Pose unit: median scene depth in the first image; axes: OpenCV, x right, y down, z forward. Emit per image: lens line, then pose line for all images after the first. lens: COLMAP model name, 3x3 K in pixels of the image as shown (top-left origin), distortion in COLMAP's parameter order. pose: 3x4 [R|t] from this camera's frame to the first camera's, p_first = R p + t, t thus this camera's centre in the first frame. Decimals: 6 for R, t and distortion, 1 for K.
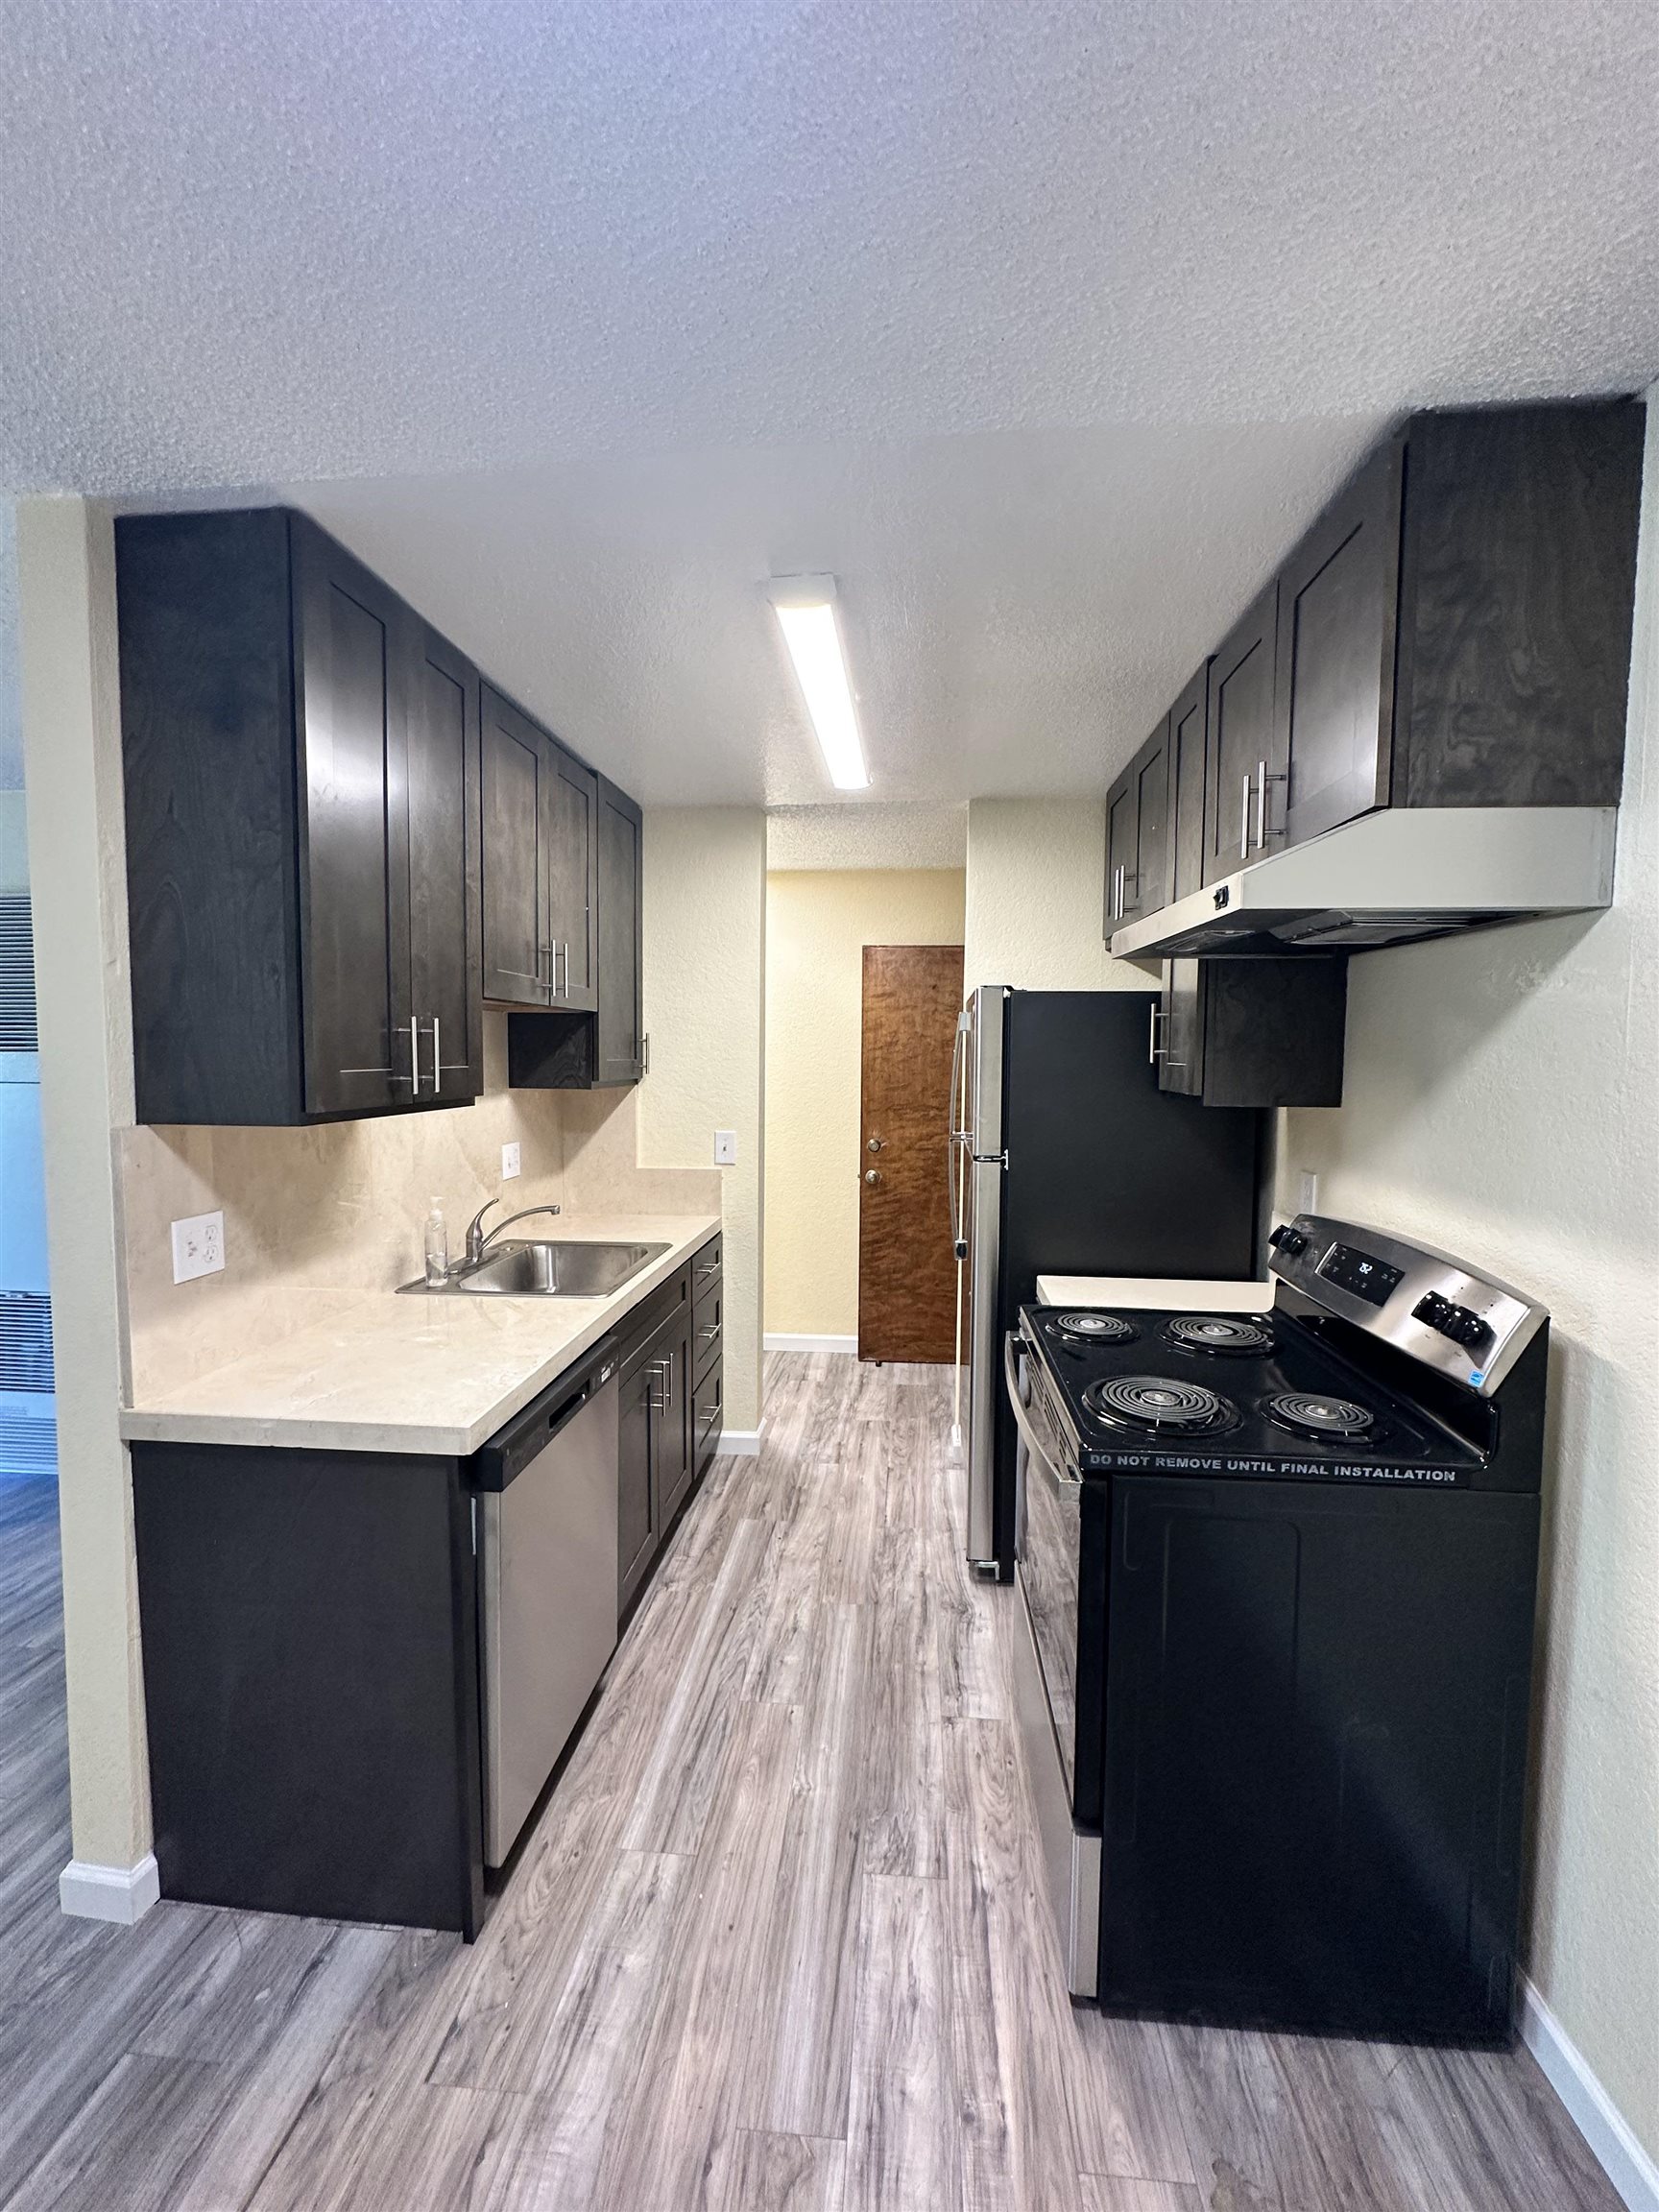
lens RADIAL K [[883.2, 0, 830.9], [0, 883.2, 1105.8], [0, 0, 1]] dist [-0.001975, 0.000680]
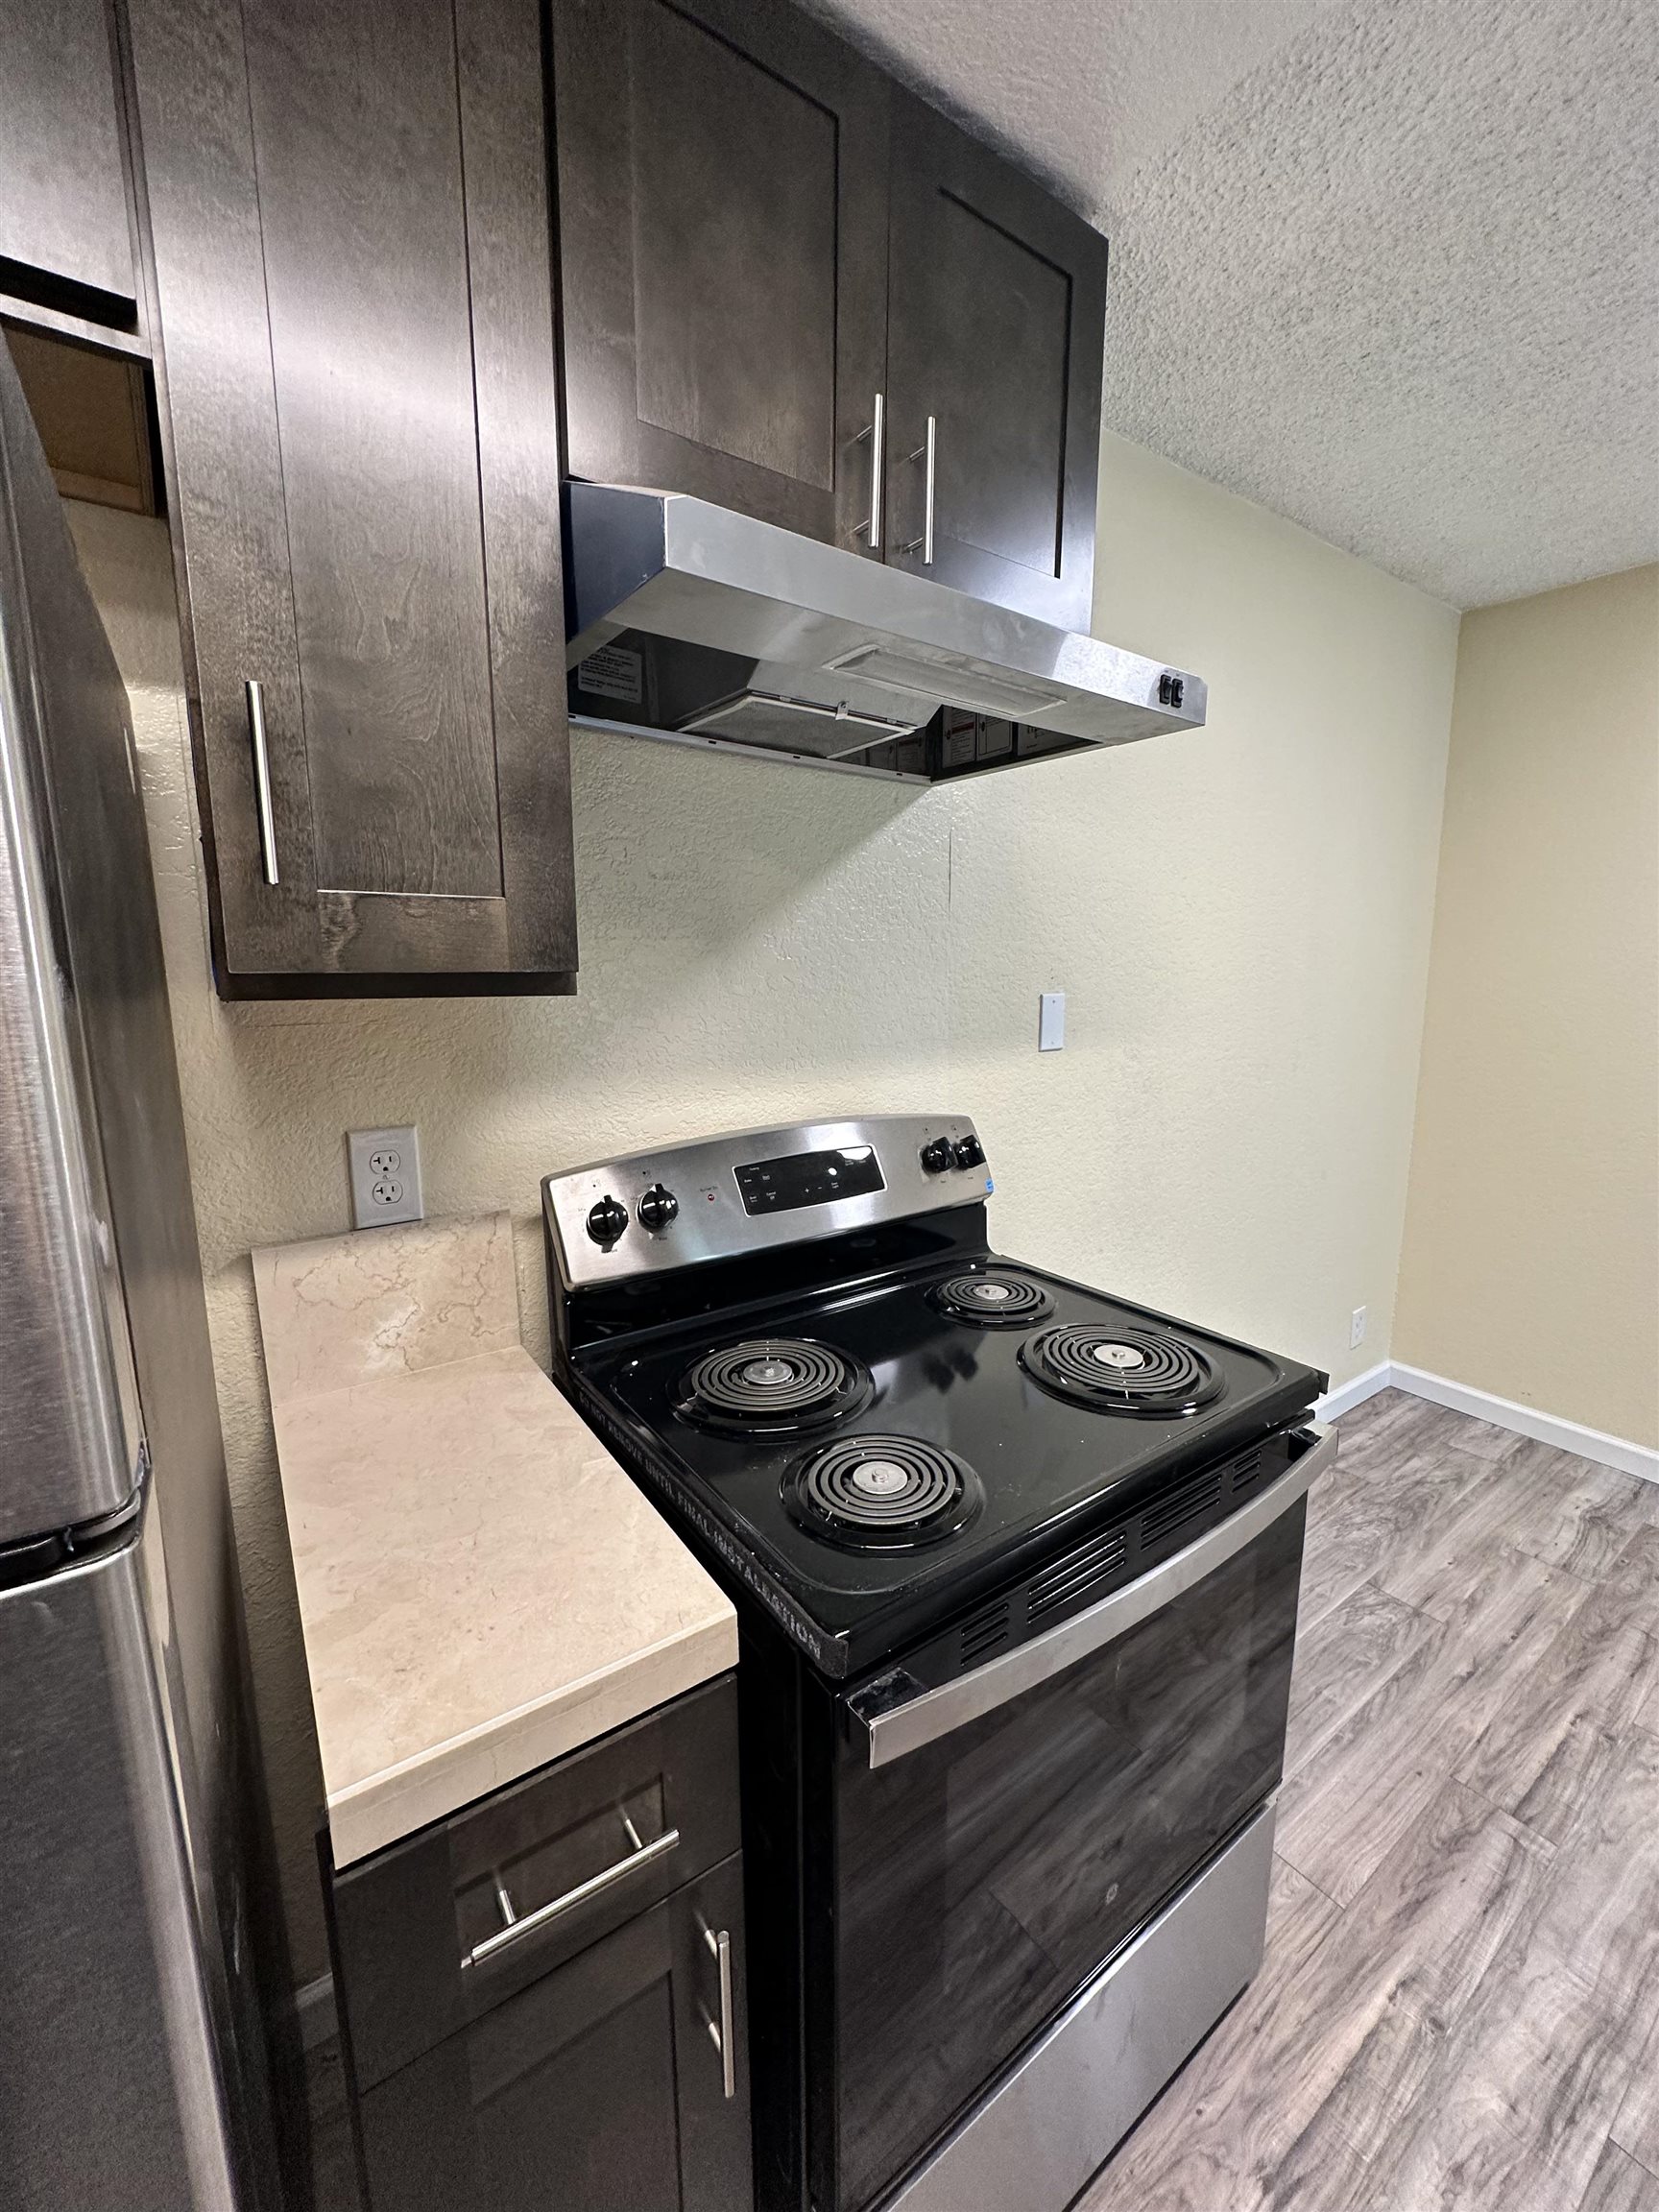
lens RADIAL K [[883.2, 0, 836.2], [0, 883.2, 1107.3], [0, 0, 1]] dist [-0.001975, 0.000680]
pose [[-0.654049, -0.130288, 0.745147, -0.000724], [0.042625, 0.977143, 0.208266, -0.040702], [-0.755250, 0.167978, -0.633546, 1.573894]]
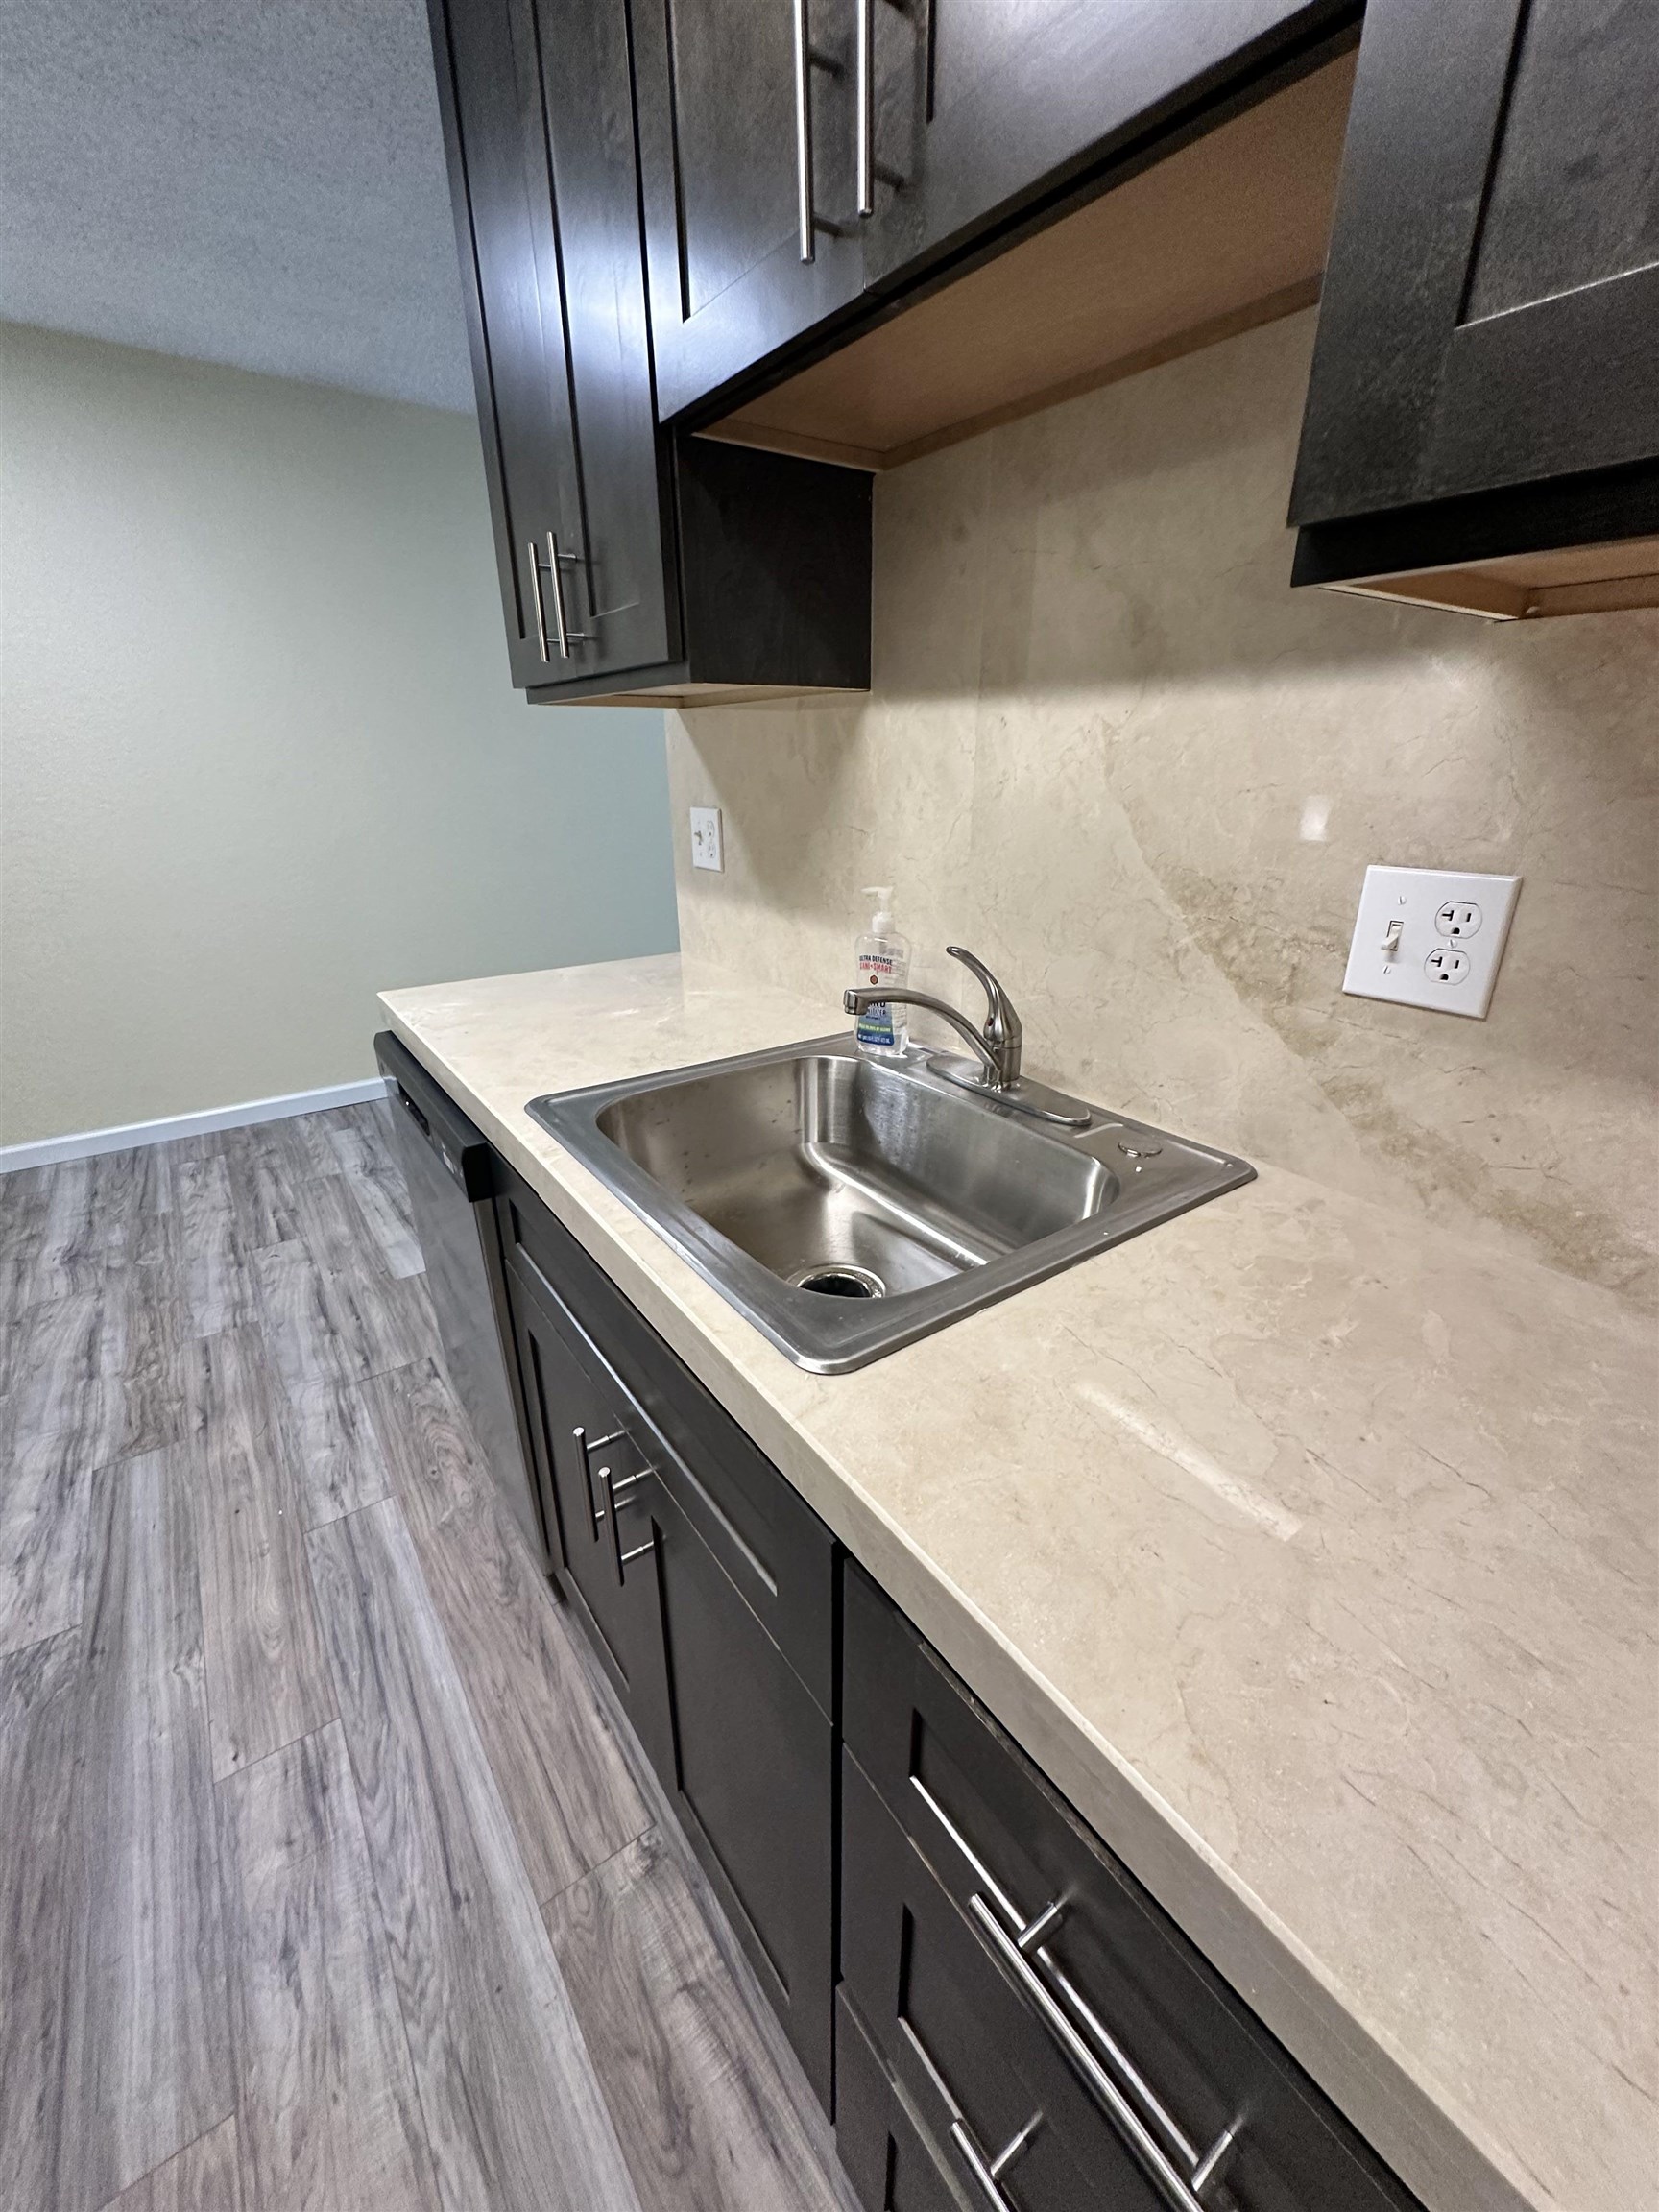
lens RADIAL K [[883.2, 0, 827.9], [0, 883.2, 1100.7], [0, 0, 1]] dist [-0.001975, 0.000680]
pose [[-0.752726, 0.239145, -0.613362, -0.114941], [-0.038532, 0.914087, 0.403683, 0.015278], [0.657205, 0.327497, -0.678843, 2.024700]]
